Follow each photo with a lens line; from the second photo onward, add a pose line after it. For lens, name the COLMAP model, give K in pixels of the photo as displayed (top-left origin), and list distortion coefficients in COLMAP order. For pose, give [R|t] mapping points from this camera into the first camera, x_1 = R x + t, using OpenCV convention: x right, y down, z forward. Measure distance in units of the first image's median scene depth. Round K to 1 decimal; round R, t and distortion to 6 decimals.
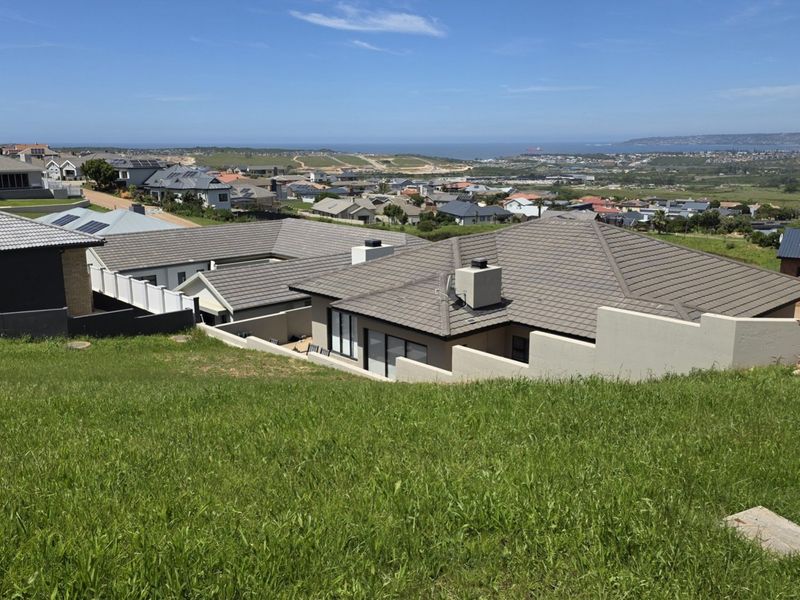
lens RADIAL K [[707.6, 0, 396.9], [0, 707.6, 312.8], [0, 0, 1]] dist [0.101409, -0.134726]
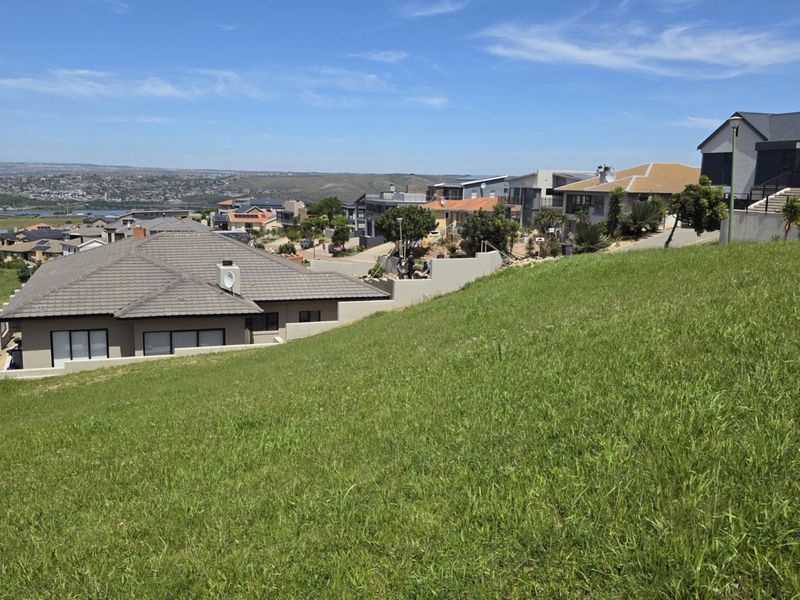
lens RADIAL K [[707.6, 0, 397.6], [0, 707.6, 291.3], [0, 0, 1]] dist [0.101409, -0.134726]
pose [[0.376443, -0.128566, 0.917476, -0.149086], [0.191042, 0.979812, 0.058916, -0.005152], [-0.906528, 0.153098, 0.393405, 0.028055]]
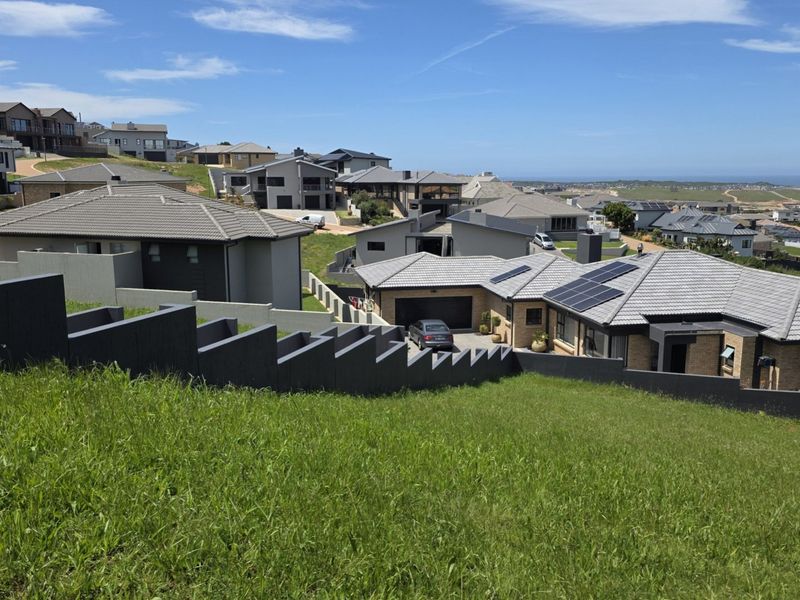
lens RADIAL K [[707.6, 0, 399.8], [0, 707.6, 293.5], [0, 0, 1]] dist [0.101409, -0.134726]
pose [[0.850499, 0.090019, -0.518217, -0.101768], [-0.126120, 0.991405, -0.034771, -0.004416], [0.510633, 0.094930, 0.854542, -0.029729]]
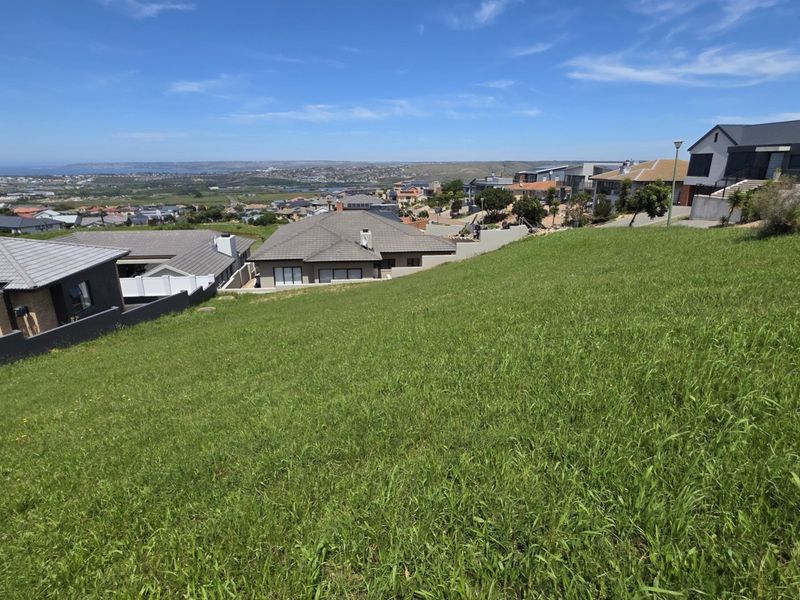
lens RADIAL K [[424.5, 0, 401.2], [0, 424.5, 300.8], [0, 0, 1]] dist [0.006584, -0.000715]
pose [[0.583741, -0.241915, 0.775064, -0.142125], [0.186163, 0.969030, 0.162247, -0.007411], [-0.790310, 0.049578, 0.610698, 0.009217]]
